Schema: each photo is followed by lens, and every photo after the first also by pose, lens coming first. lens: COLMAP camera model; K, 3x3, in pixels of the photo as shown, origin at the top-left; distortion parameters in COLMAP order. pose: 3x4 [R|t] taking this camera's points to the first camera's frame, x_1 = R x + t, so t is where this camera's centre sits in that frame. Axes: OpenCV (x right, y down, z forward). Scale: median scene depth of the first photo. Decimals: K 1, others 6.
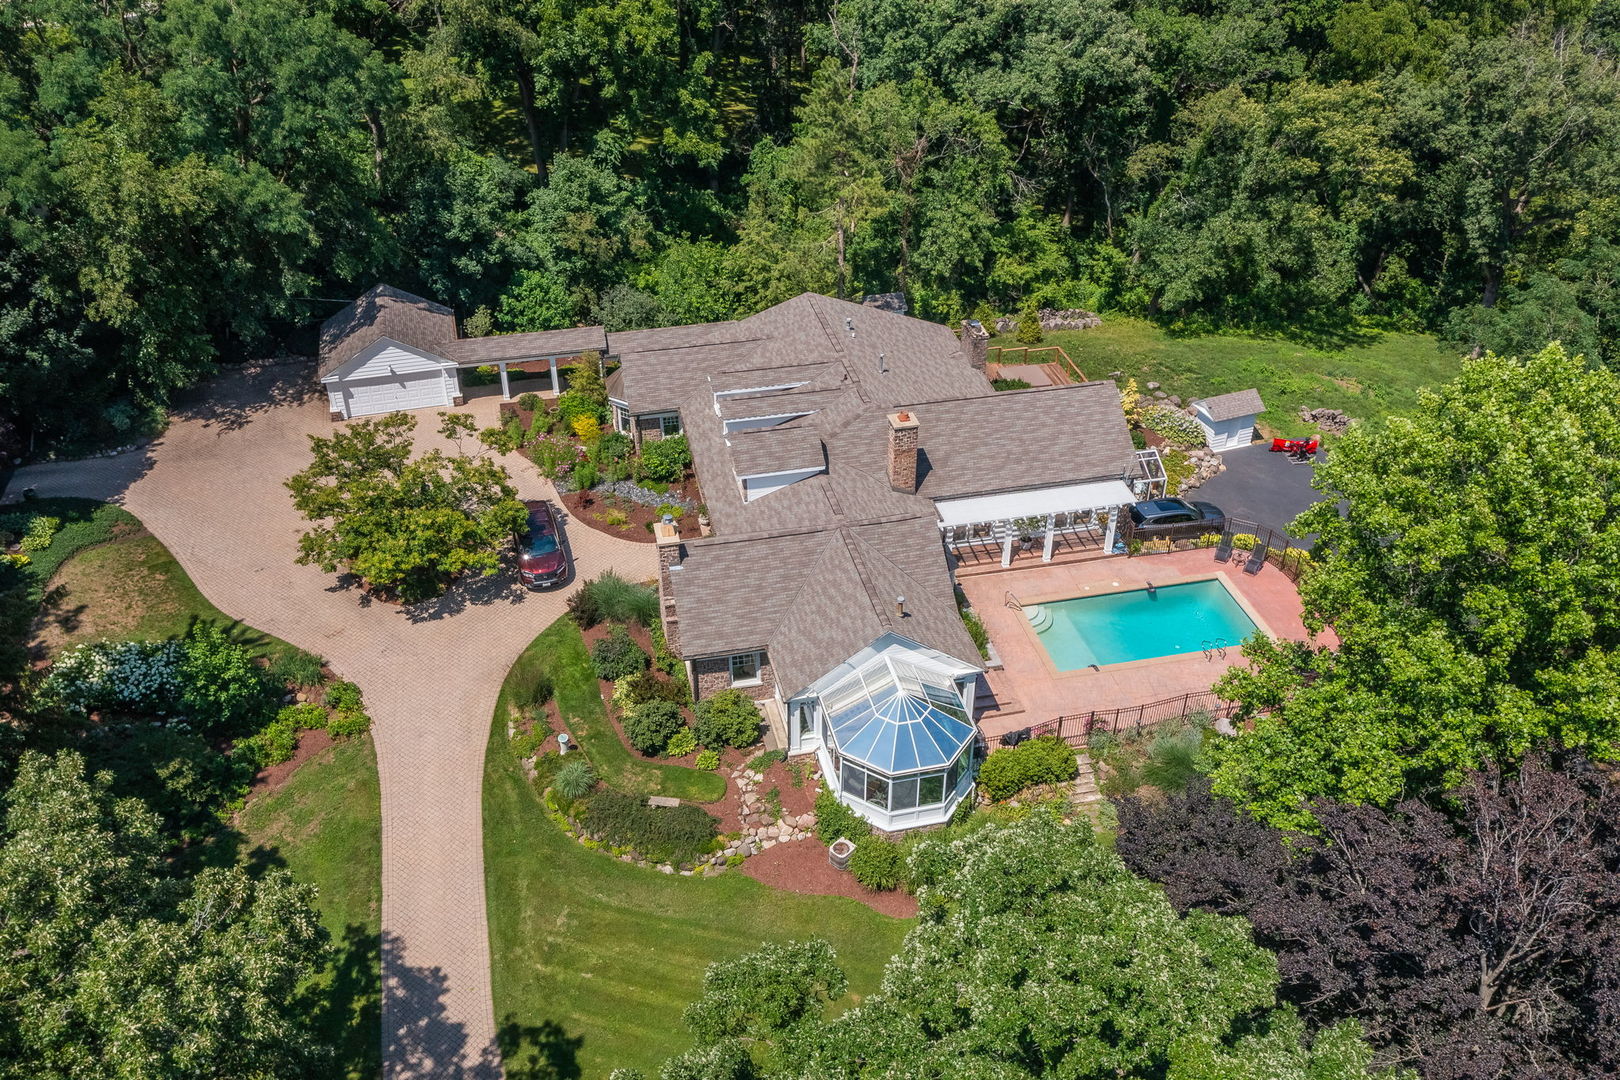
lens RADIAL K [[1245.6, 0, 810.0], [0, 1245.6, 540.0], [0, 0, 1]] dist [-0.002860, 0.000851]
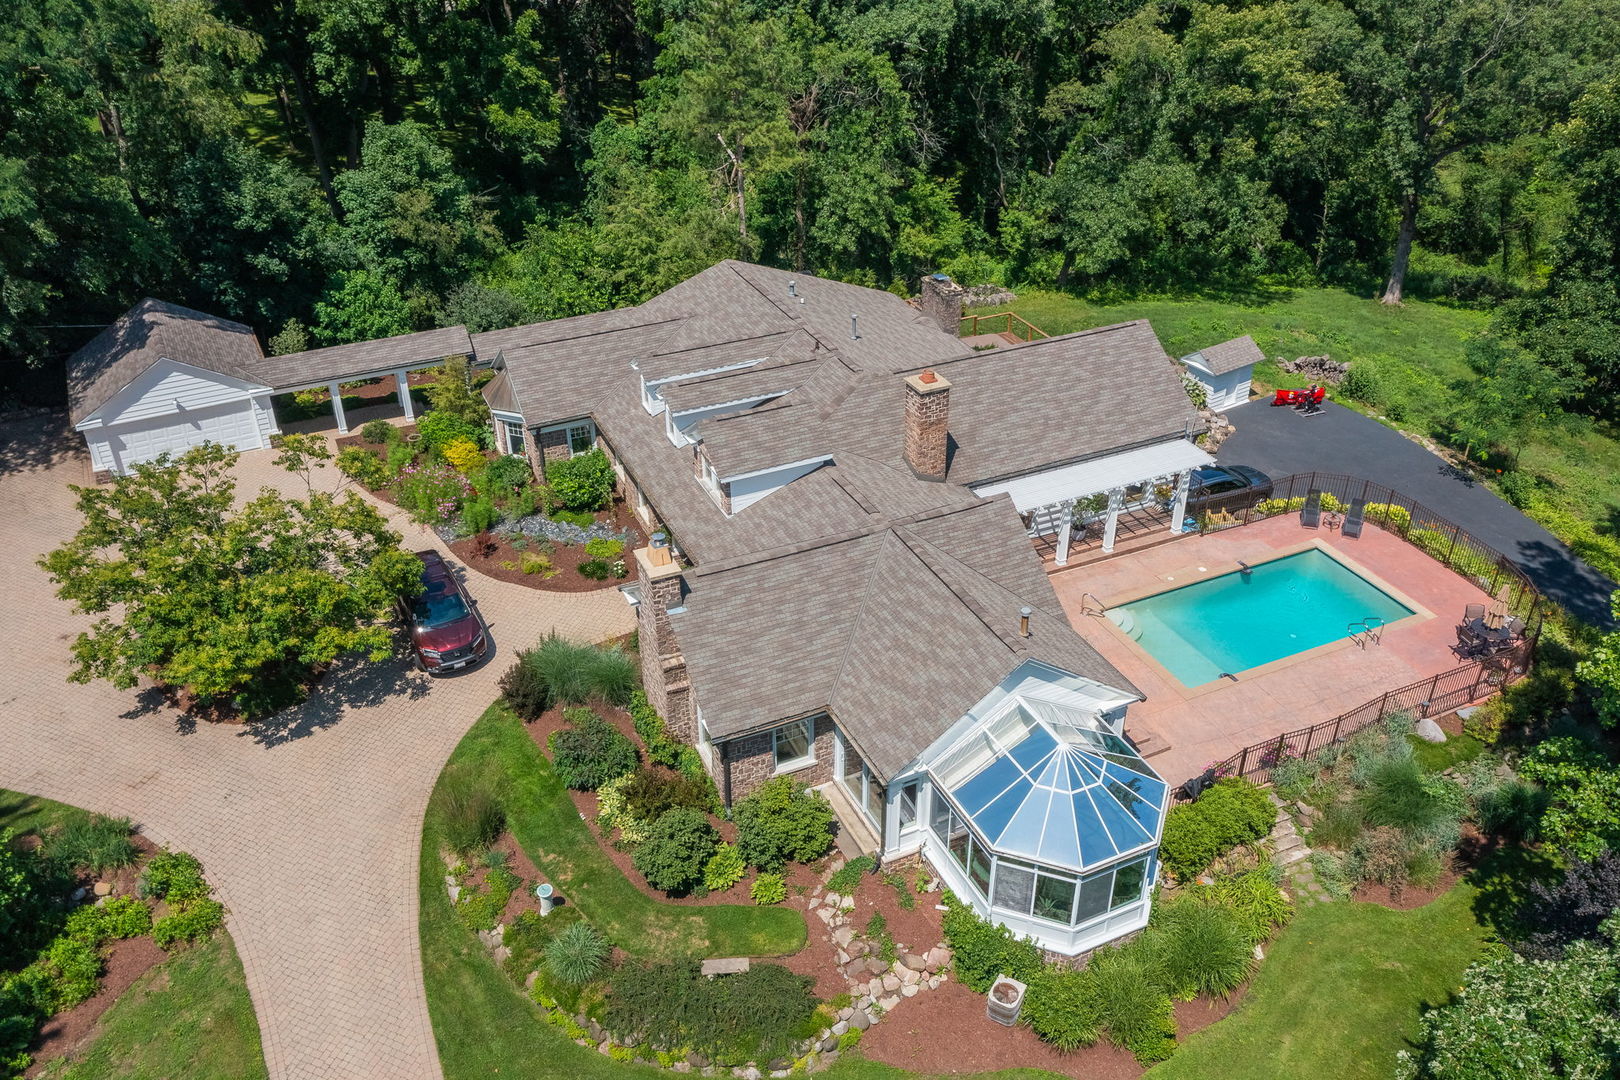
lens RADIAL K [[1245.6, 0, 810.0], [0, 1245.6, 540.0], [0, 0, 1]] dist [-0.002860, 0.000851]
pose [[0.979497, -0.115559, 0.165022, -0.122281], [0.122877, 0.991811, -0.034812, 0.014279], [-0.159647, 0.054376, 0.985675, 0.269571]]
